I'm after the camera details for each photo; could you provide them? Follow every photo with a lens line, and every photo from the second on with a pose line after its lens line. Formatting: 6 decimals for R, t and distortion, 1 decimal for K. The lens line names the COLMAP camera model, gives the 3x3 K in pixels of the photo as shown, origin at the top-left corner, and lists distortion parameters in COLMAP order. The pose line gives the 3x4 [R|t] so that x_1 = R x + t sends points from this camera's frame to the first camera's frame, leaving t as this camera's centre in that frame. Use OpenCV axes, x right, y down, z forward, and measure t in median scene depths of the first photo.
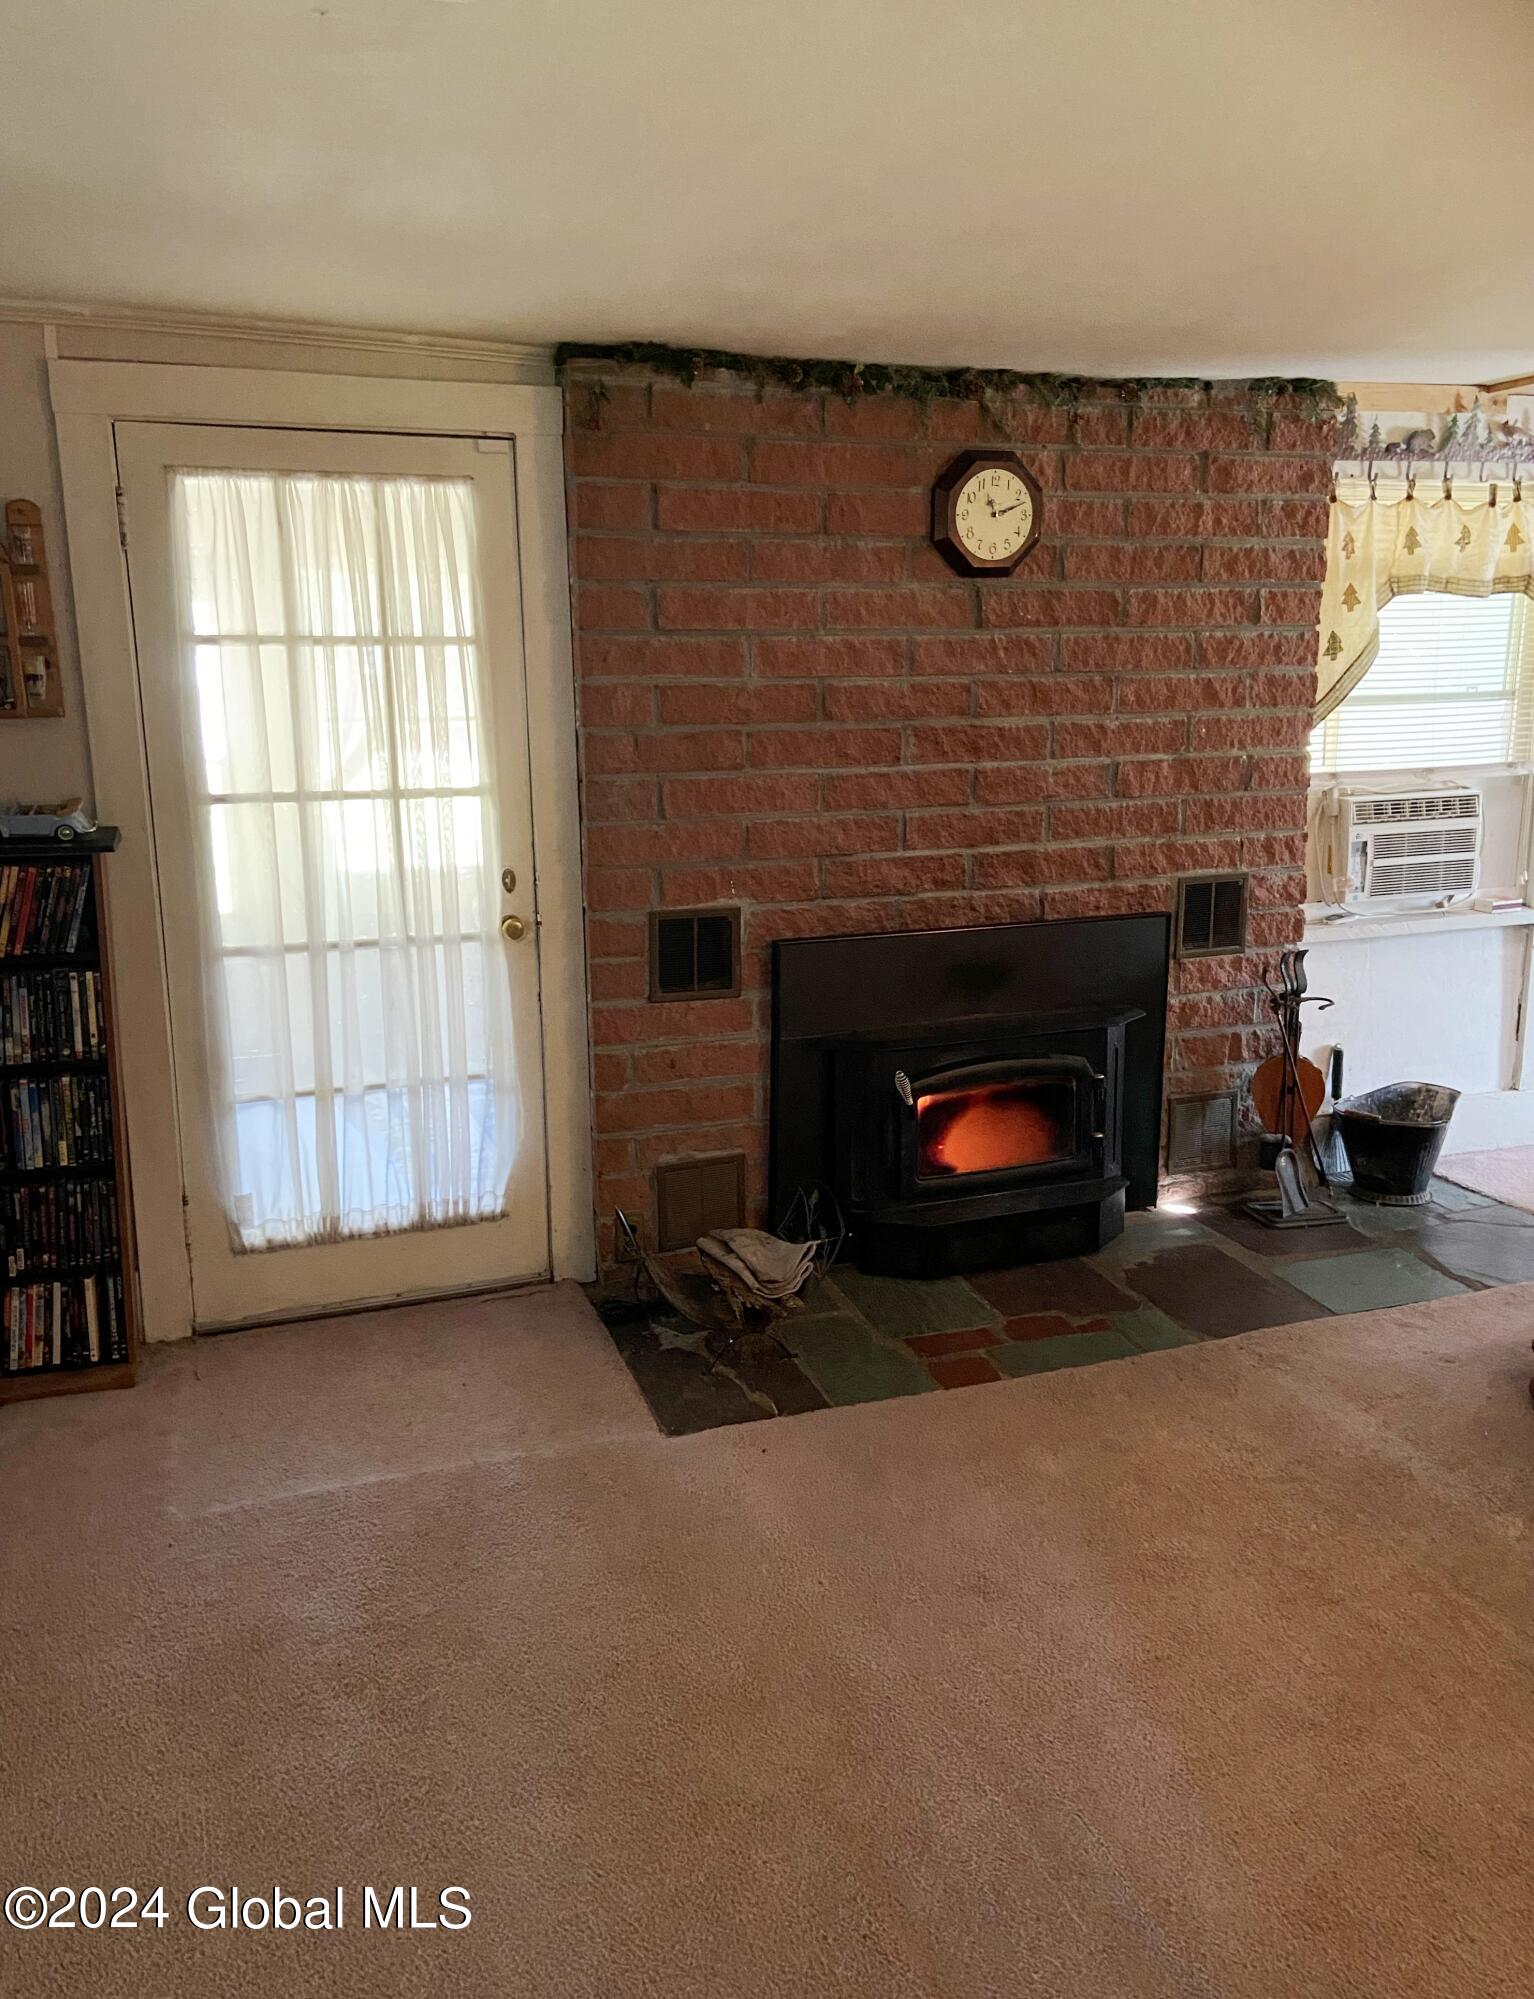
lens RADIAL K [[1471.6, 0, 766.1], [0, 1471.6, 974.1], [0, 0, 1]] dist [0.035837, -0.108655]
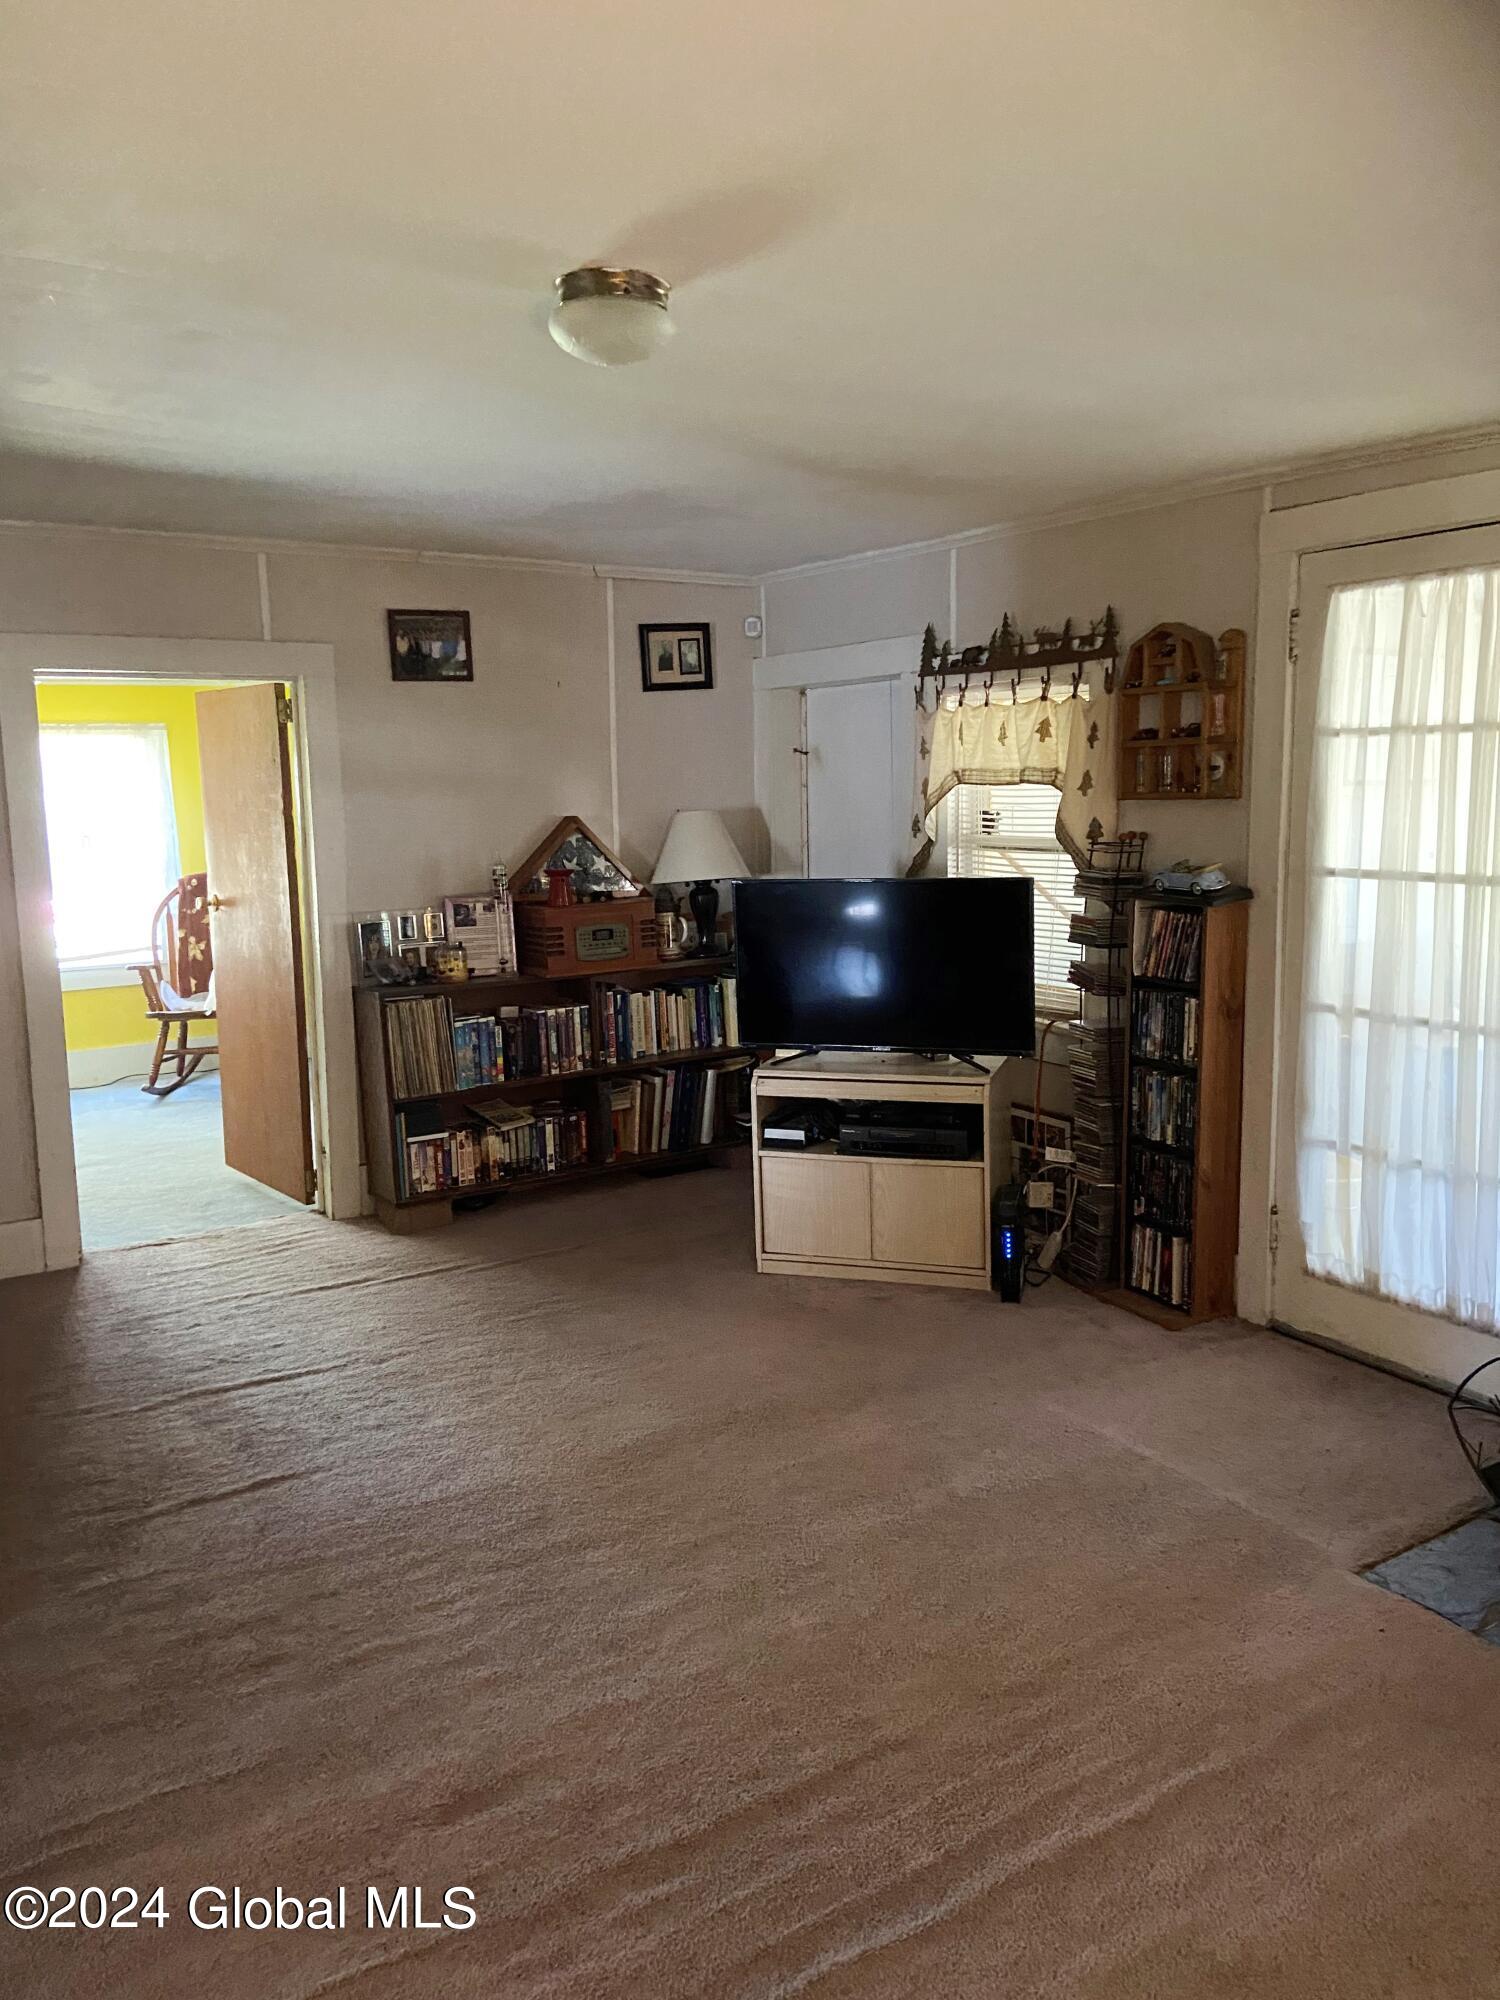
lens RADIAL K [[1390.2, 0, 750.0], [0, 1390.2, 1000.0], [0, 0, 1]] dist [0.005559, -0.074527]
pose [[0.198923, 0.152874, -0.968018, 0.597018], [-0.169574, 0.978229, 0.119640, -0.075497], [0.965233, 0.140351, 0.220516, 0.352186]]
